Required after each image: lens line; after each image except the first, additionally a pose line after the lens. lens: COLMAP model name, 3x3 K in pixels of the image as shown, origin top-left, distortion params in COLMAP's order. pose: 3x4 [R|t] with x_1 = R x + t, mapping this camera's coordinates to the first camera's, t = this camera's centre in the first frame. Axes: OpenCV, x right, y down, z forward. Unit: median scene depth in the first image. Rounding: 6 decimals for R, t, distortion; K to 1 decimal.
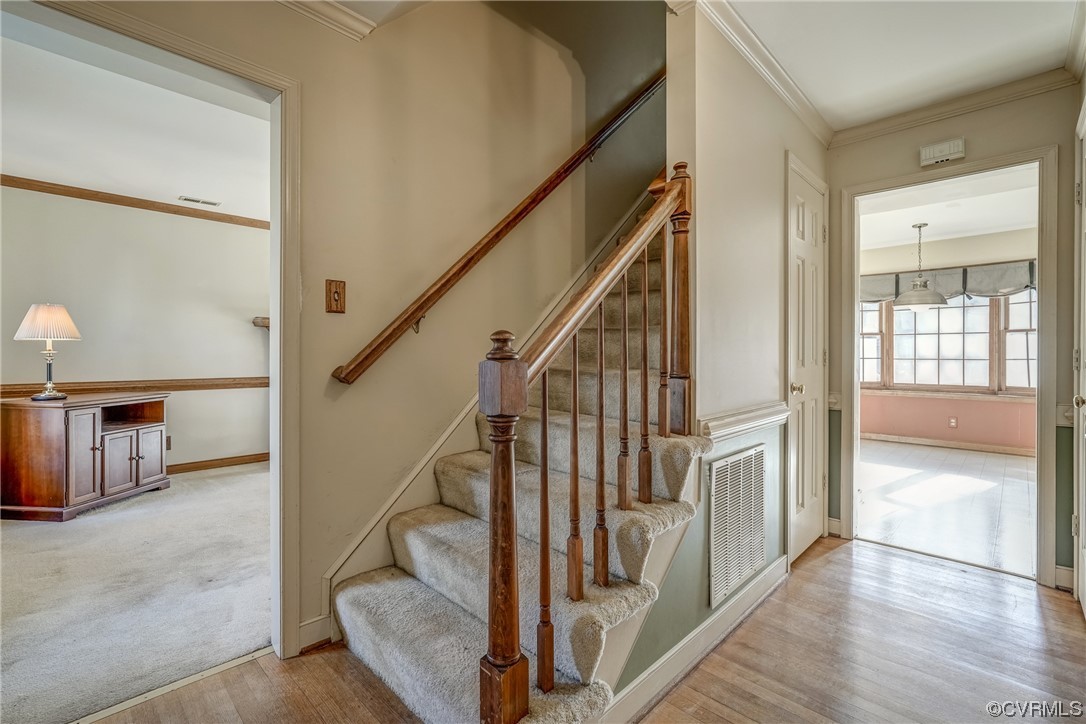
lens RADIAL K [[477.8, 0, 539.3], [0, 477.8, 353.9], [0, 0, 1]] dist [-0.000901, -0.000106]
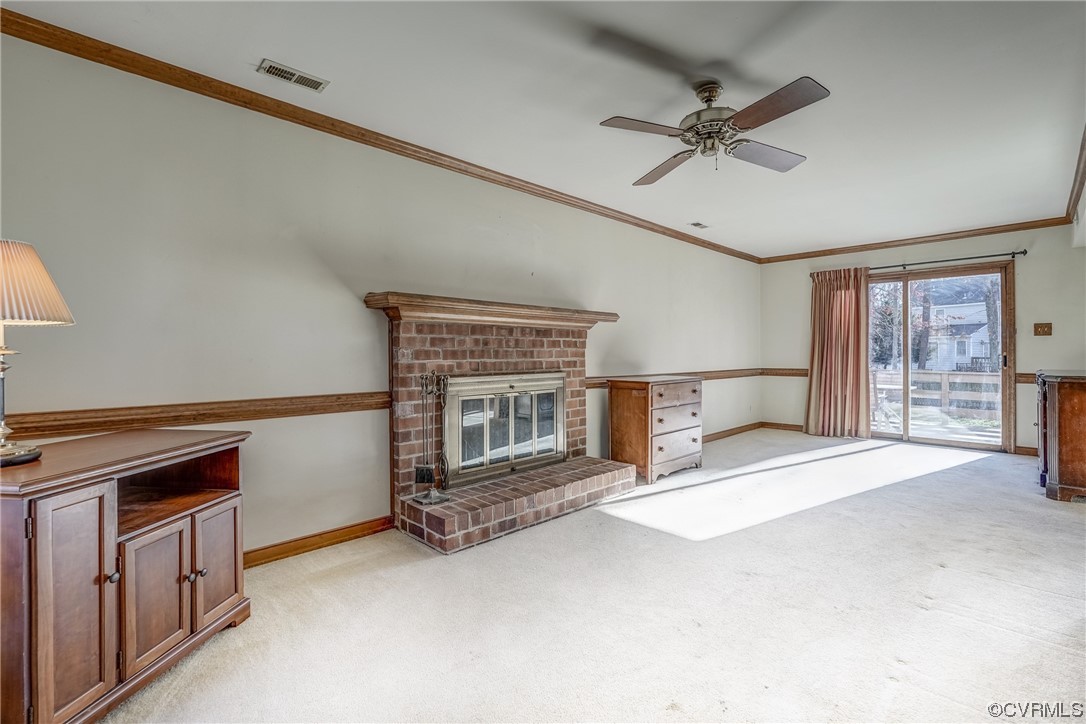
lens RADIAL K [[477.8, 0, 539.3], [0, 477.8, 353.9], [0, 0, 1]] dist [-0.000901, -0.000106]
pose [[0.999807, 0.000147, -0.019621, -0.517722], [-0.000103, 0.999997, 0.002250, -0.002350], [0.019621, -0.002247, 0.999805, 0.565302]]
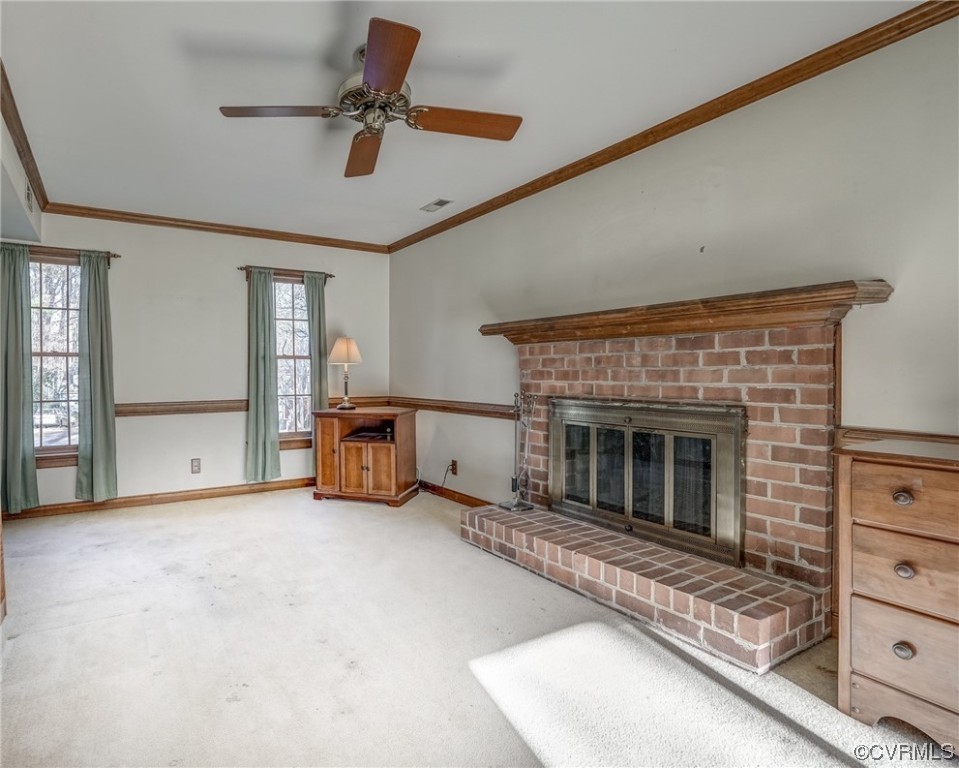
lens RADIAL K [[582.3, 0, 479.5], [0, 582.3, 384.0], [0, 0, 1]] dist [0.001607, 0.000587]
pose [[-0.208107, 0.019053, -0.977921, 0.435621], [0.000420, 0.999812, 0.019390, -0.003900], [0.978106, 0.003624, -0.208076, 1.618831]]
